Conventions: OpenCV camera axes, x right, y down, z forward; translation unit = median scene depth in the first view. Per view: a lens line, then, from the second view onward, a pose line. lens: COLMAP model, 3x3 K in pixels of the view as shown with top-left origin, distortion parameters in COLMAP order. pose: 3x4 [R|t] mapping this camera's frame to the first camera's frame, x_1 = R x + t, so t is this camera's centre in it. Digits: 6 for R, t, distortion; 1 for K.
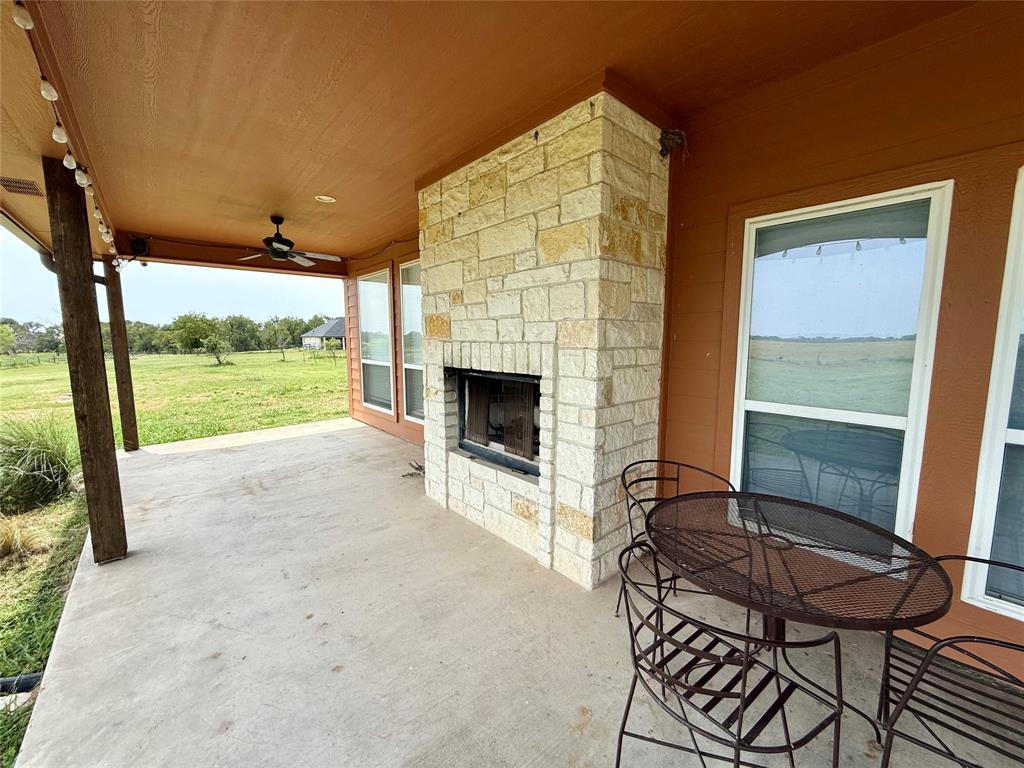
lens RADIAL K [[407.4, 0, 511.4], [0, 407.4, 385.8], [0, 0, 1]] dist [-0.000635, 0.000417]
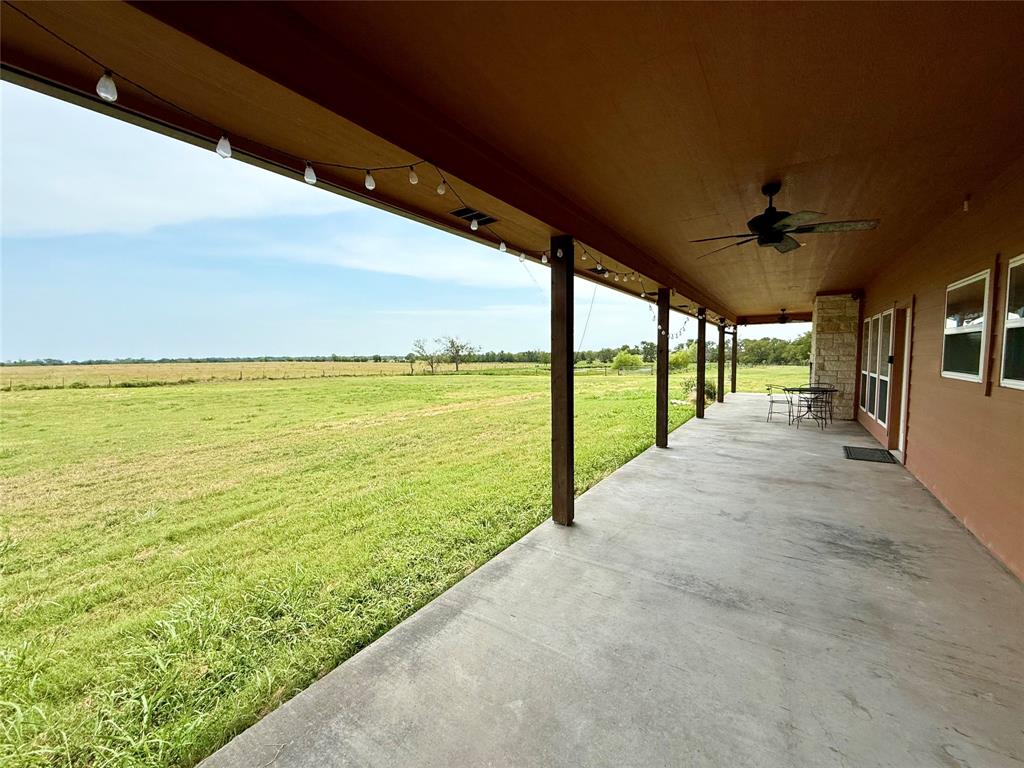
lens RADIAL K [[407.4, 0, 503.8], [0, 407.4, 384.0], [0, 0, 1]] dist [-0.000635, 0.000417]
pose [[0.243657, 0.060846, -0.967951, 1.437045], [-0.095272, 0.994705, 0.038546, 0.139297], [0.965171, 0.082826, 0.248164, -1.261856]]
